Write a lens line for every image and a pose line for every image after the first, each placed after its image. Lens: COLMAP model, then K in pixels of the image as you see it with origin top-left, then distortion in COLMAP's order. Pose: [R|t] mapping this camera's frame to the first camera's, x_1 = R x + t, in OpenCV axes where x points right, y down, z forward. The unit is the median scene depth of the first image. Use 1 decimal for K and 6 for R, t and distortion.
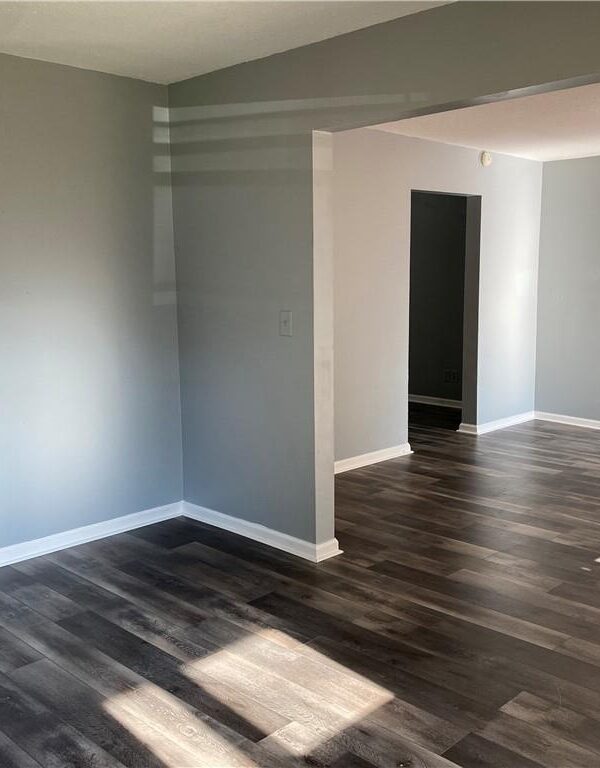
lens RADIAL K [[791.2, 0, 300.0], [0, 791.2, 384.0], [0, 0, 1]] dist [0.020506, -0.004578]
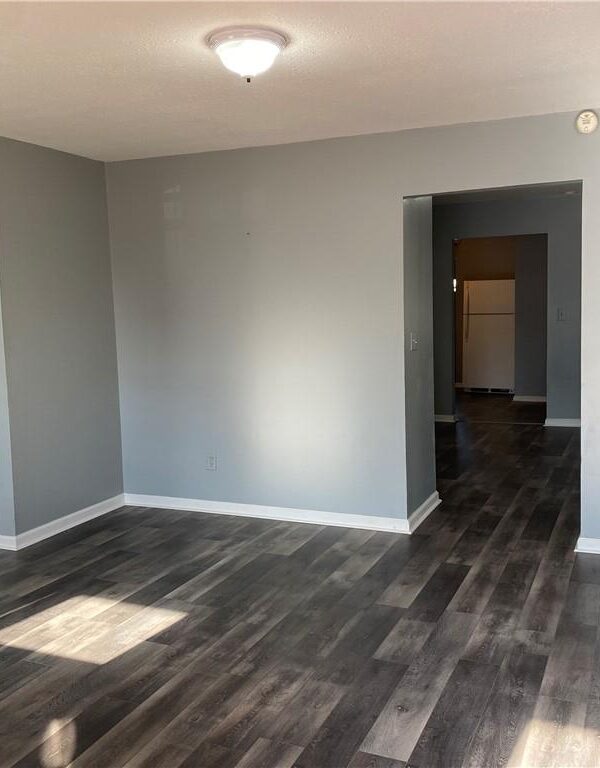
lens RADIAL K [[791.2, 0, 300.0], [0, 791.2, 384.0], [0, 0, 1]] dist [0.020506, -0.004578]
pose [[0.361496, 0.098927, -0.927111, 0.961554], [-0.107276, 0.992165, 0.064040, -0.115018], [0.926182, 0.076306, 0.369276, 0.713269]]
